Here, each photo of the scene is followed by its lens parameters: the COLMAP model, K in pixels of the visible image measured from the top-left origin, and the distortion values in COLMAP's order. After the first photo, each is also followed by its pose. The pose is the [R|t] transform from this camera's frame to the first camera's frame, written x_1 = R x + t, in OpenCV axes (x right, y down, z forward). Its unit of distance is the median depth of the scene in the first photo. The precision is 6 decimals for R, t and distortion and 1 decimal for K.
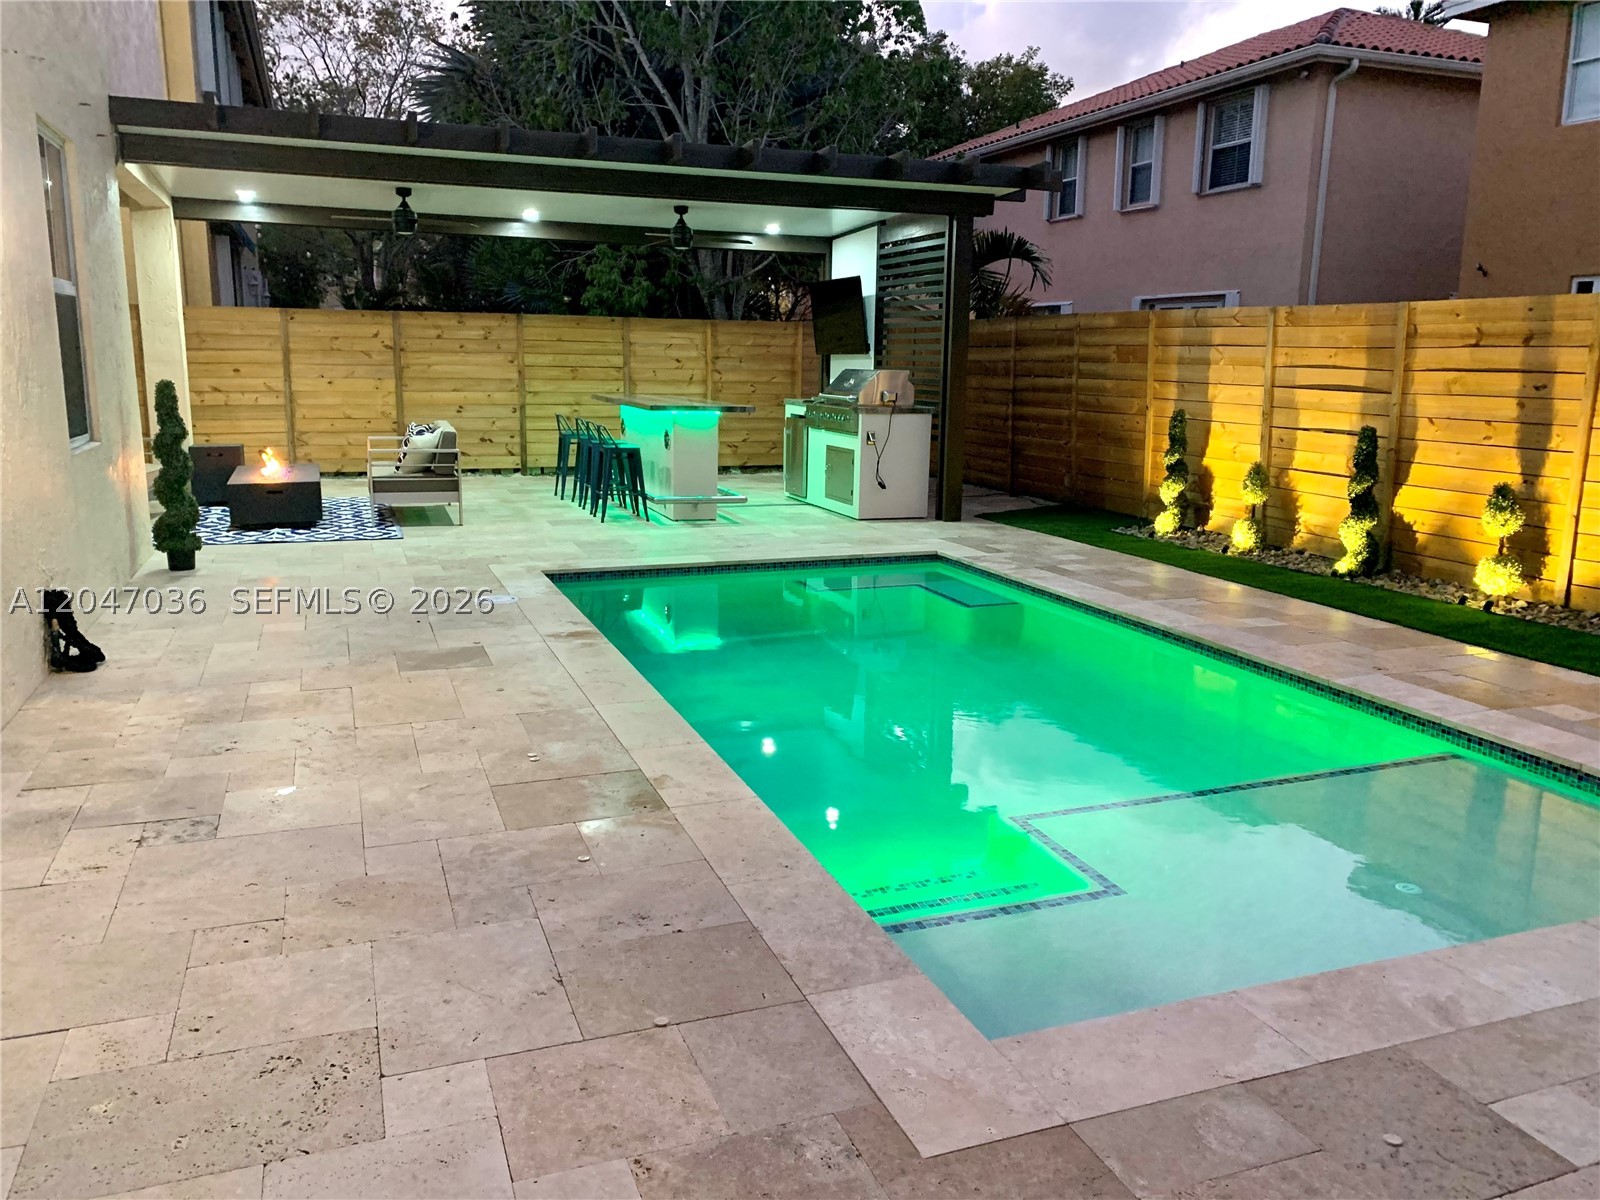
lens RADIAL K [[1217.0, 0, 791.7], [0, 1217.0, 602.7], [0, 0, 1]] dist [0.033677, -0.041533]
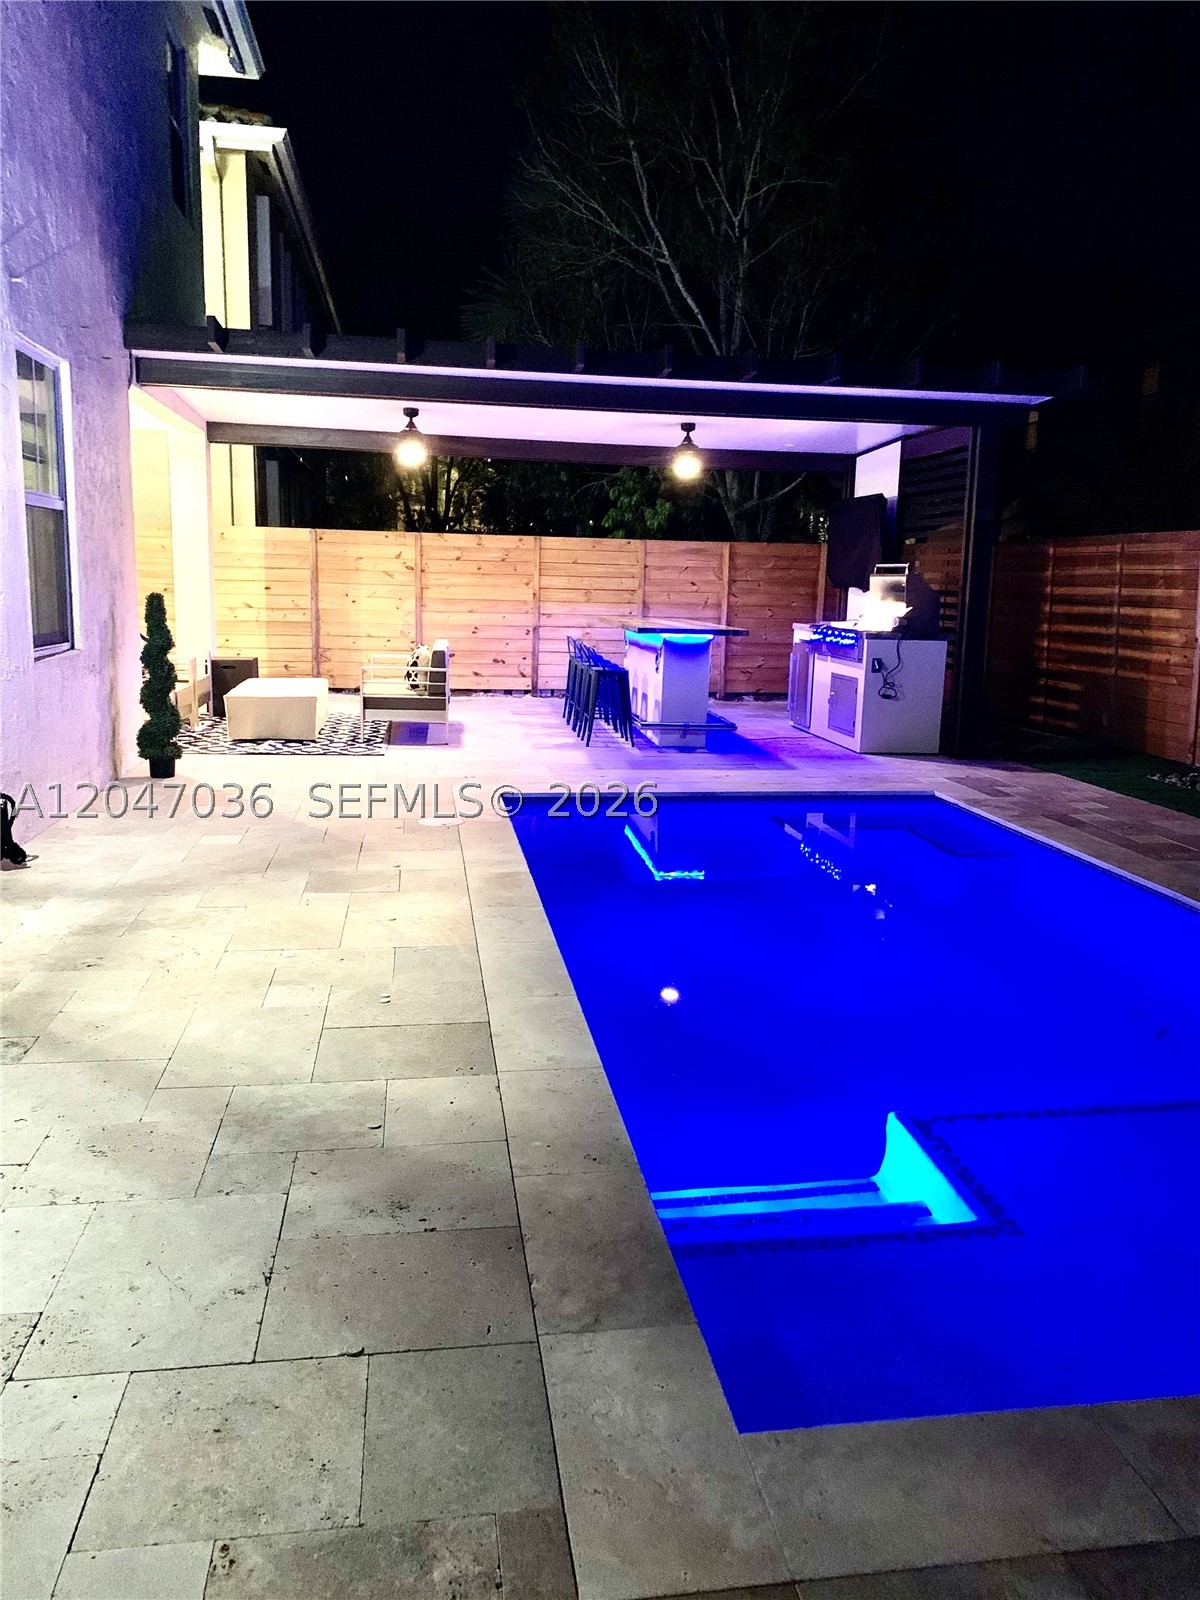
lens RADIAL K [[1207.3, 0, 600.0], [0, 1207.3, 800.0], [0, 0, 1]] dist [0.100807, -0.198503]
pose [[0.978150, 0.046604, -0.202612, 0.065985], [-0.051333, 0.998517, -0.018147, -0.007587], [0.201466, 0.028151, 0.979091, 0.066536]]
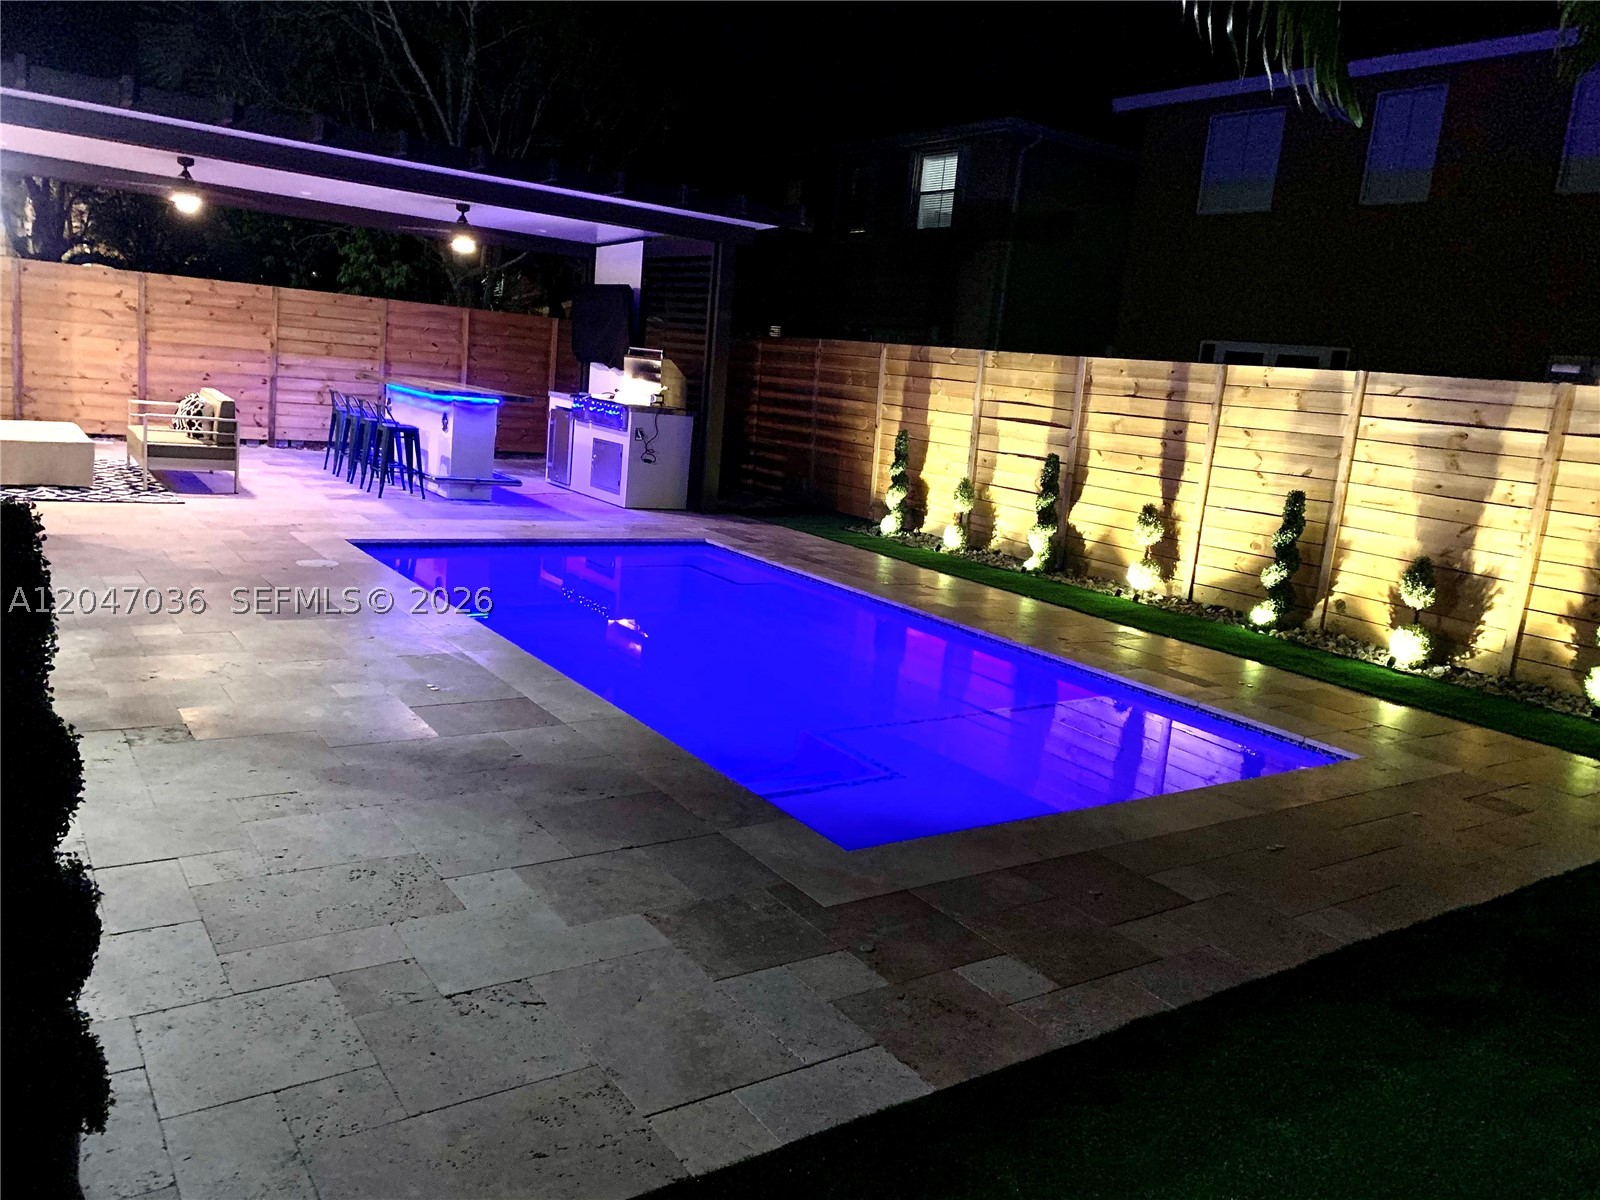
lens RADIAL K [[1207.3, 0, 800.0], [0, 1207.3, 600.0], [0, 0, 1]] dist [0.100807, -0.198503]
pose [[0.966496, 0.031151, 0.254784, -0.088427], [-0.031324, 0.999504, -0.003377, 0.017309], [-0.254762, -0.004717, 0.966992, -0.131842]]
